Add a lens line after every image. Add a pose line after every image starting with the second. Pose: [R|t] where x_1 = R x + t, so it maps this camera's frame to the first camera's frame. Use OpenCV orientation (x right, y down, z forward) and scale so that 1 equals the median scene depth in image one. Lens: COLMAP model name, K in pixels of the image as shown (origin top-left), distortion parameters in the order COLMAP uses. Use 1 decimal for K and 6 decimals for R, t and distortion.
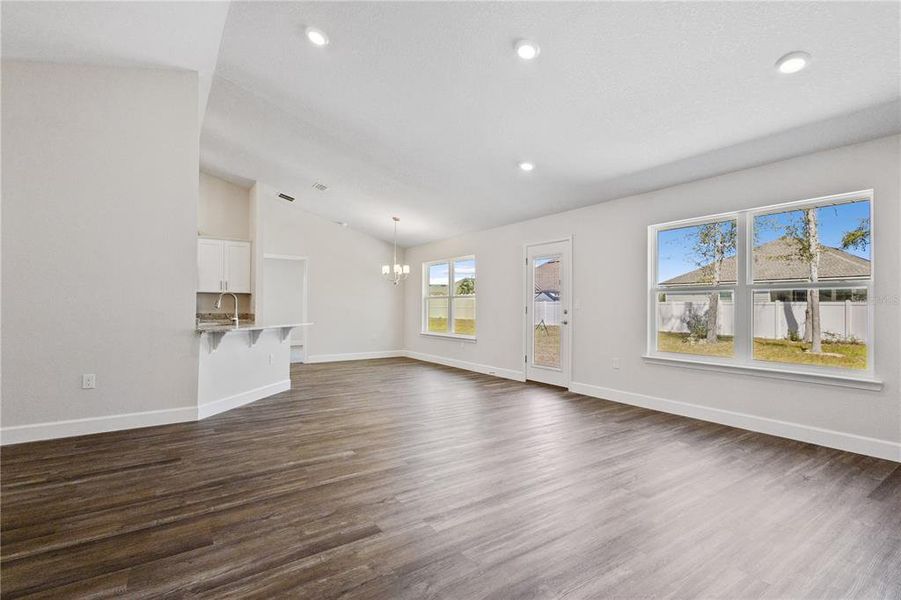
lens RADIAL K [[412.3, 0, 447.5], [0, 412.3, 303.0], [0, 0, 1]] dist [0.013423, -0.000287]
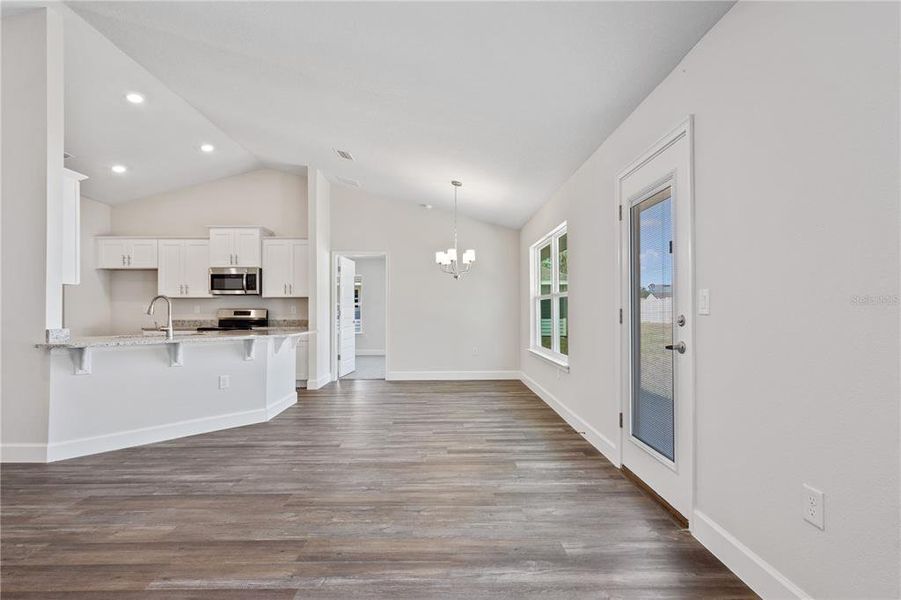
lens RADIAL K [[412.3, 0, 444.6], [0, 412.3, 304.7], [0, 0, 1]] dist [0.013423, -0.000287]
pose [[0.829538, -0.017471, -0.558177, 0.445497], [0.015240, 0.999846, -0.008646, 0.008324], [0.558243, -0.001334, 0.829677, 0.772343]]
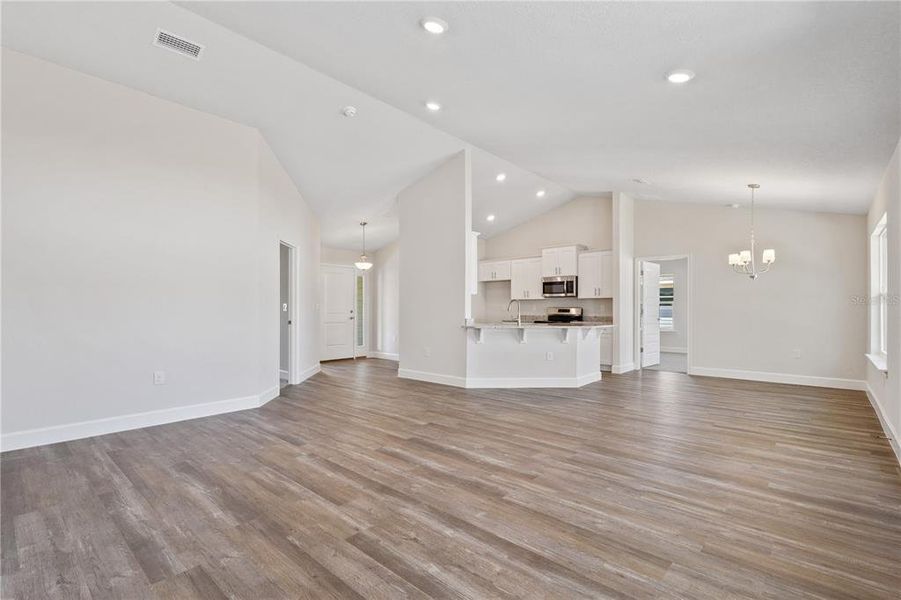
lens RADIAL K [[412.3, 0, 457.8], [0, 412.3, 308.0], [0, 0, 1]] dist [0.013423, -0.000287]
pose [[0.250480, -0.009685, -0.968073, 0.809093], [0.011383, 0.999910, -0.007058, 0.009846], [0.968055, -0.009252, 0.250568, 0.609408]]
